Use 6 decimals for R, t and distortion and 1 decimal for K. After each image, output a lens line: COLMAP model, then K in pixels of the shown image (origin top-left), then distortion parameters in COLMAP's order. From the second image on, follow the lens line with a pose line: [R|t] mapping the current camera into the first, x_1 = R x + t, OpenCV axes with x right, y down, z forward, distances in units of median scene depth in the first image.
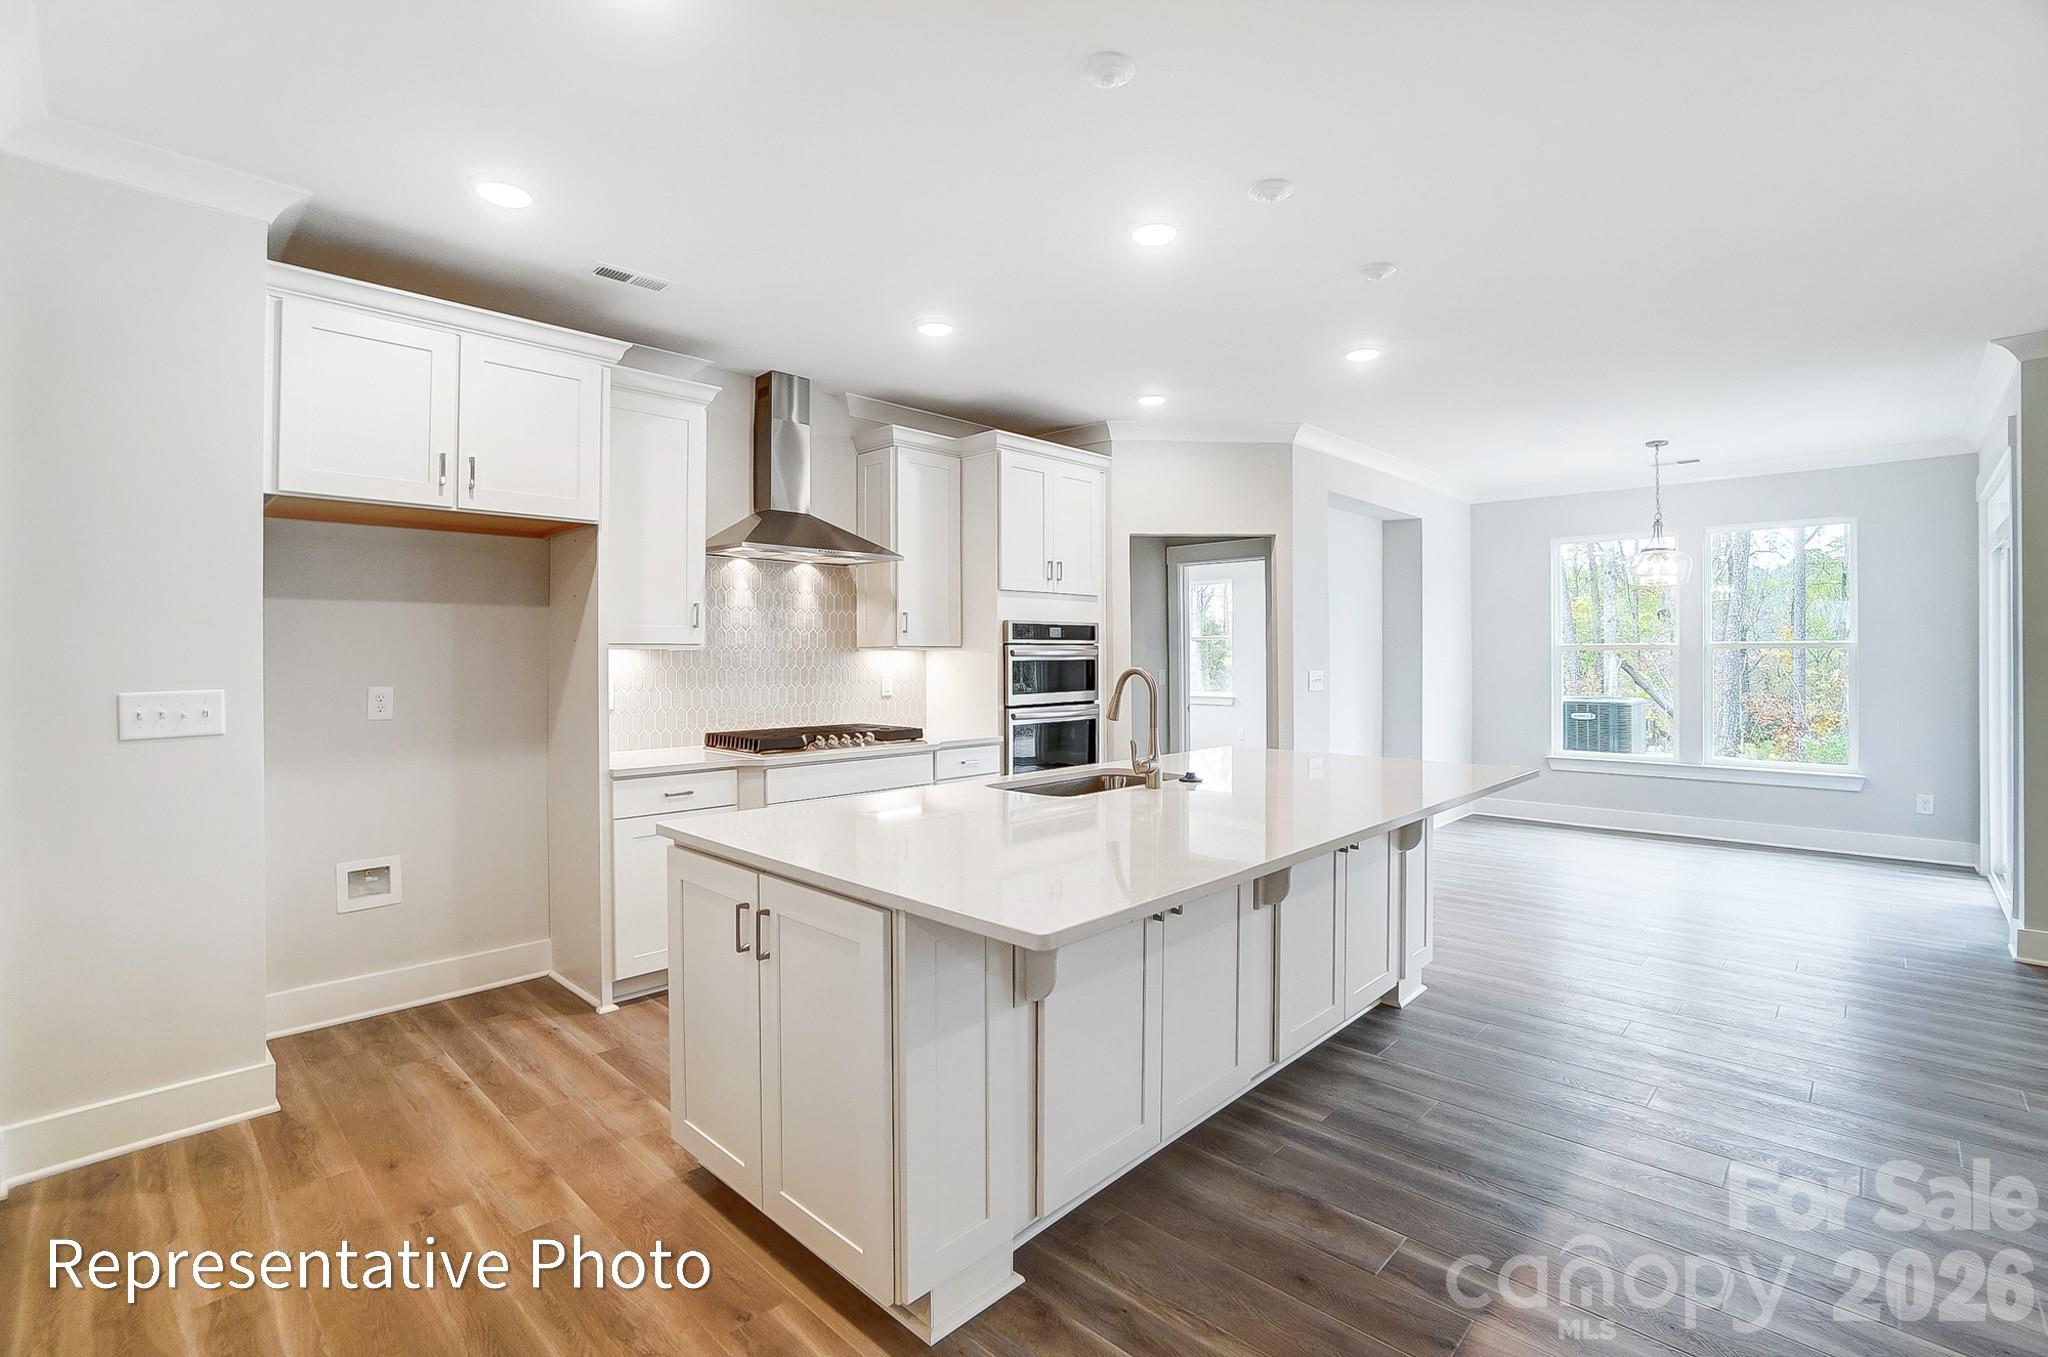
lens RADIAL K [[927.5, 0, 1024.0], [0, 927.5, 678.5], [0, 0, 1]] dist [-0.065614, 0.023297]
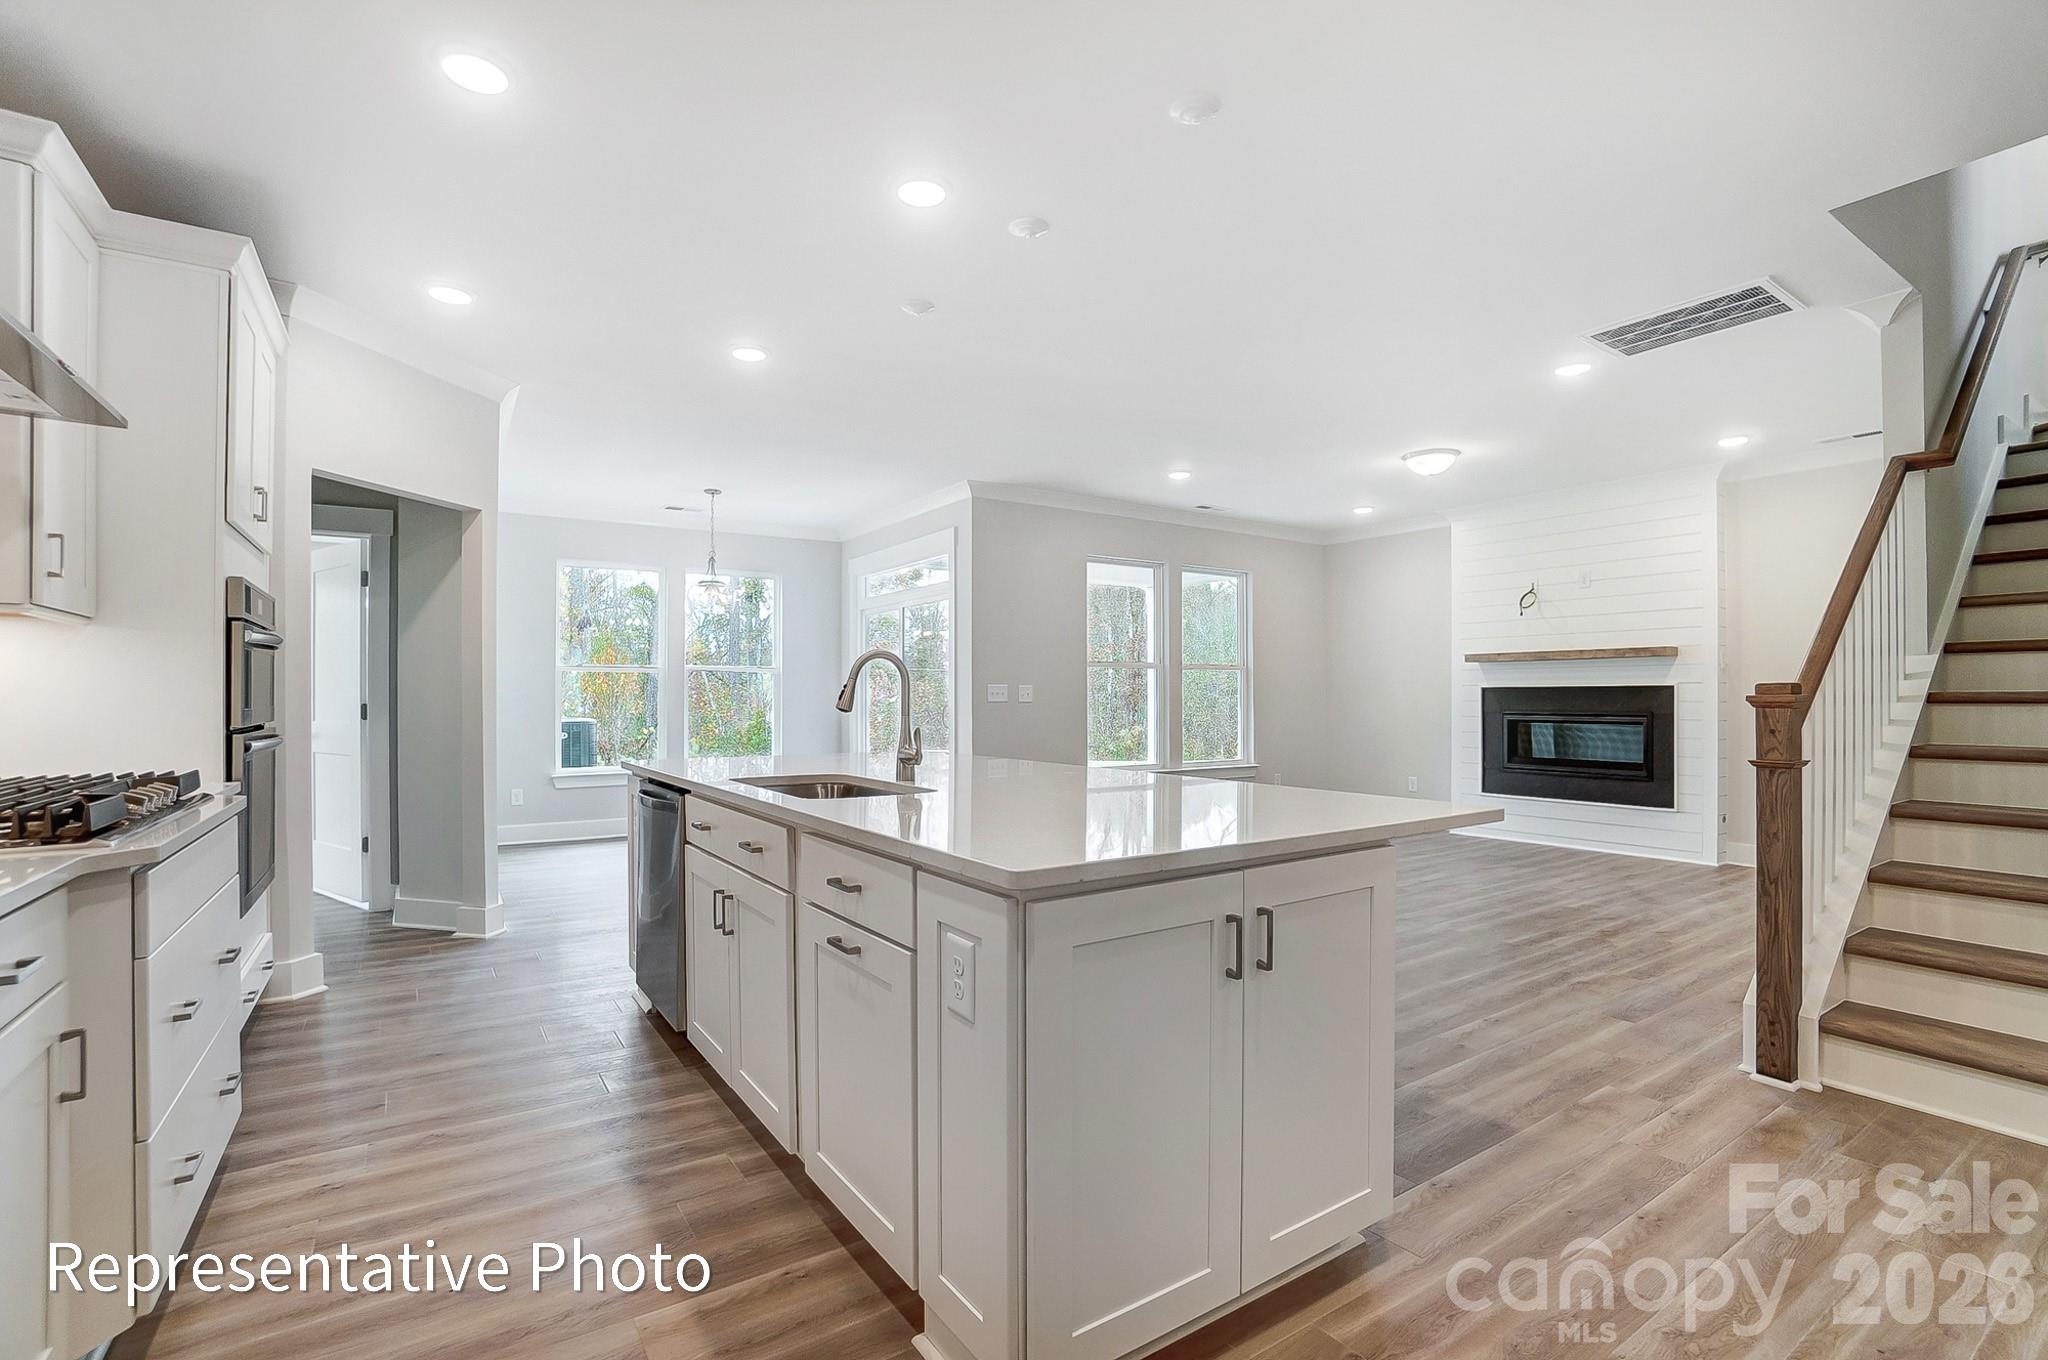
lens RADIAL K [[927.5, 0, 1024.0], [0, 927.5, 680.0], [0, 0, 1]] dist [-0.065614, 0.023297]
pose [[0.203398, 0.014638, 0.978987, -0.476545], [0.029597, 0.999339, -0.021091, 0.026536], [-0.978649, 0.033265, 0.202831, 0.442645]]
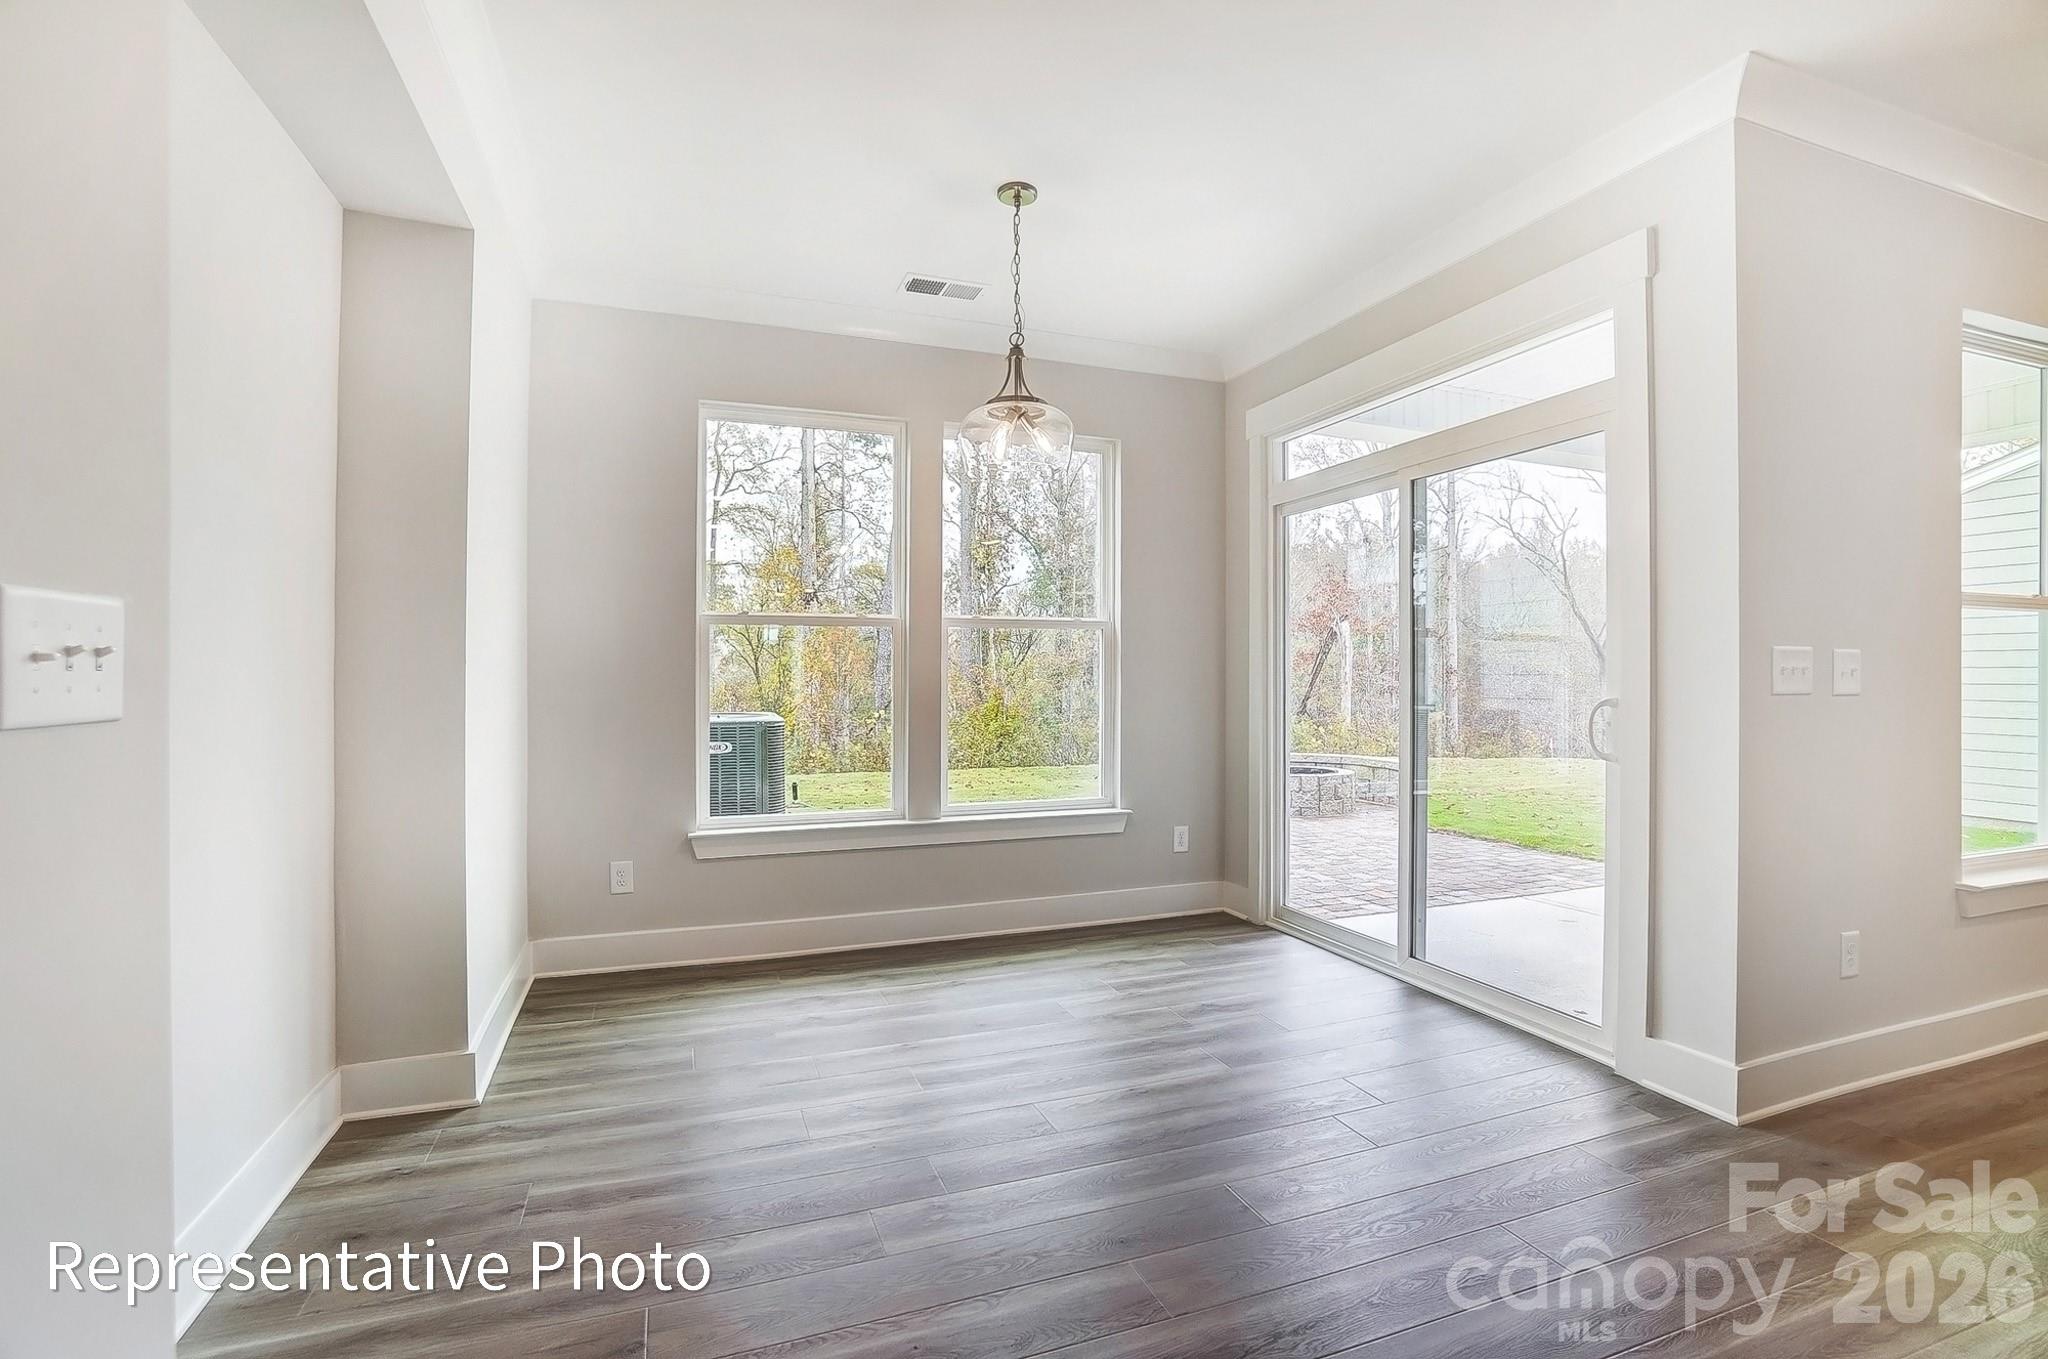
lens RADIAL K [[930.5, 0, 1036.9], [0, 930.5, 689.7], [0, 0, 1]] dist [-0.061983, 0.021885]
pose [[0.429781, 0.005889, 0.902914, 0.303114], [0.017322, 0.999741, -0.014765, 0.028678], [-0.902767, 0.021986, 0.429568, 0.947283]]
